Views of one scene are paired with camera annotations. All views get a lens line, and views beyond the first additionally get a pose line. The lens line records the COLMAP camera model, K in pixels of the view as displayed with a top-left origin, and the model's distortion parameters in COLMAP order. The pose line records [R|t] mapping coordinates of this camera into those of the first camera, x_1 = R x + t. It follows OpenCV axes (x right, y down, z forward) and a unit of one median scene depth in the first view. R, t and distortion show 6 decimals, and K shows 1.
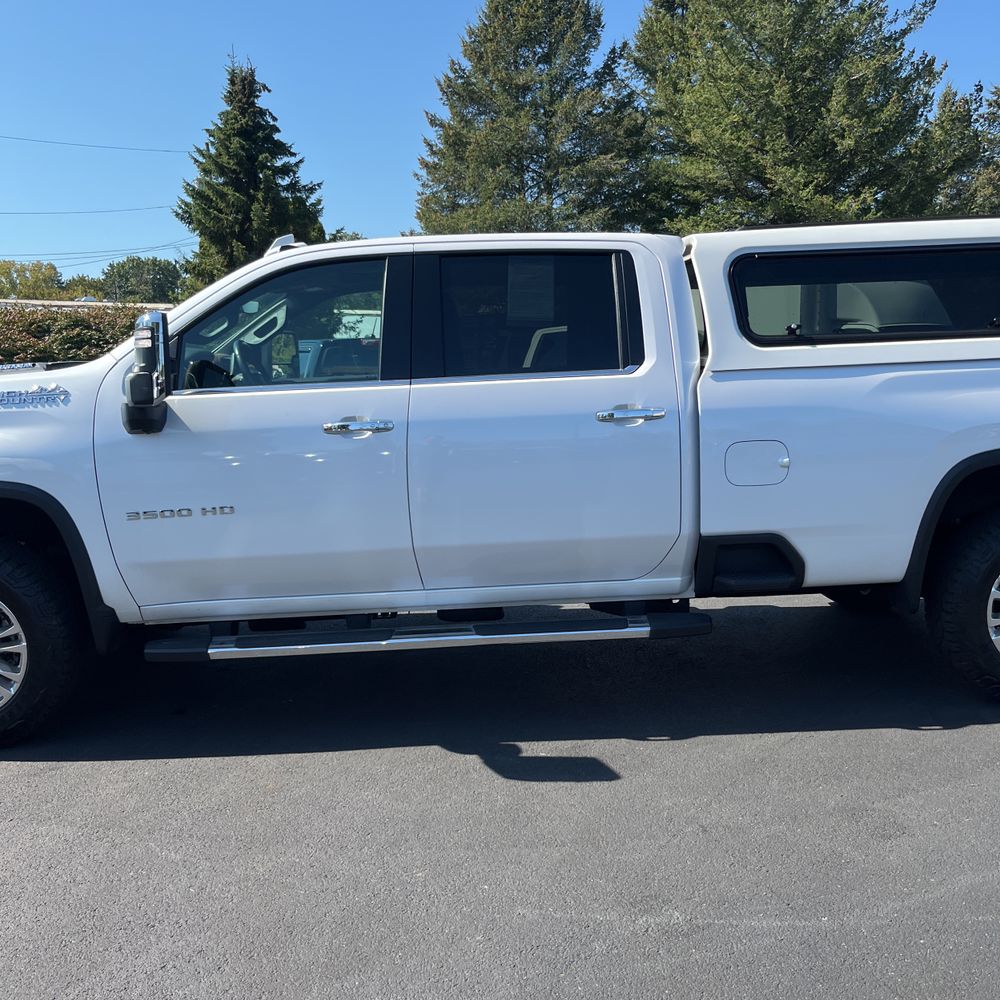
lens RADIAL K [[1074.8, 0, 506.2], [0, 1074.8, 503.9], [0, 0, 1]] dist [-0.041079, 0.033493]
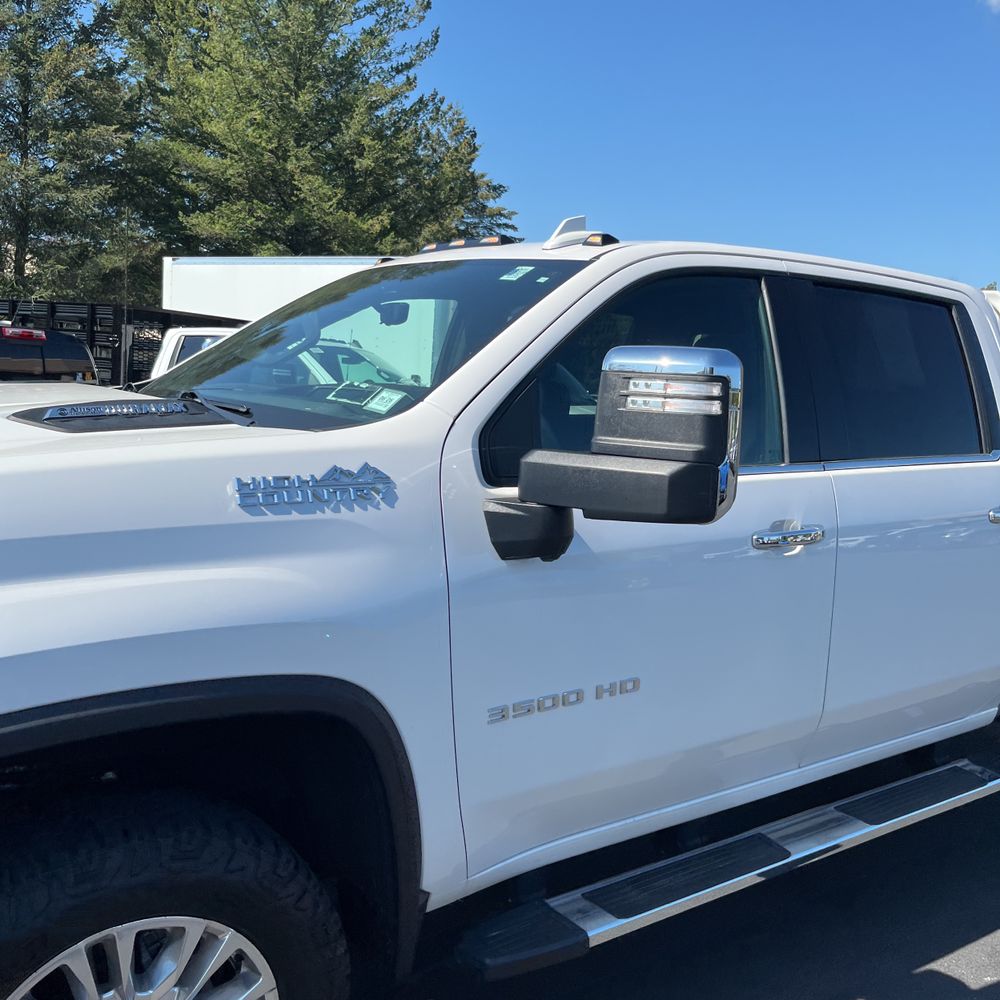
lens RADIAL K [[1021.4, 0, 500.0], [0, 1021.4, 500.0], [0, 0, 1]] dist [-0.000549, 0.041865]
pose [[0.826531, -0.001247, 0.562890, -0.123677], [-0.001115, 0.999992, 0.003853, -0.019004], [-0.562890, -0.003812, 0.826523, 0.115425]]
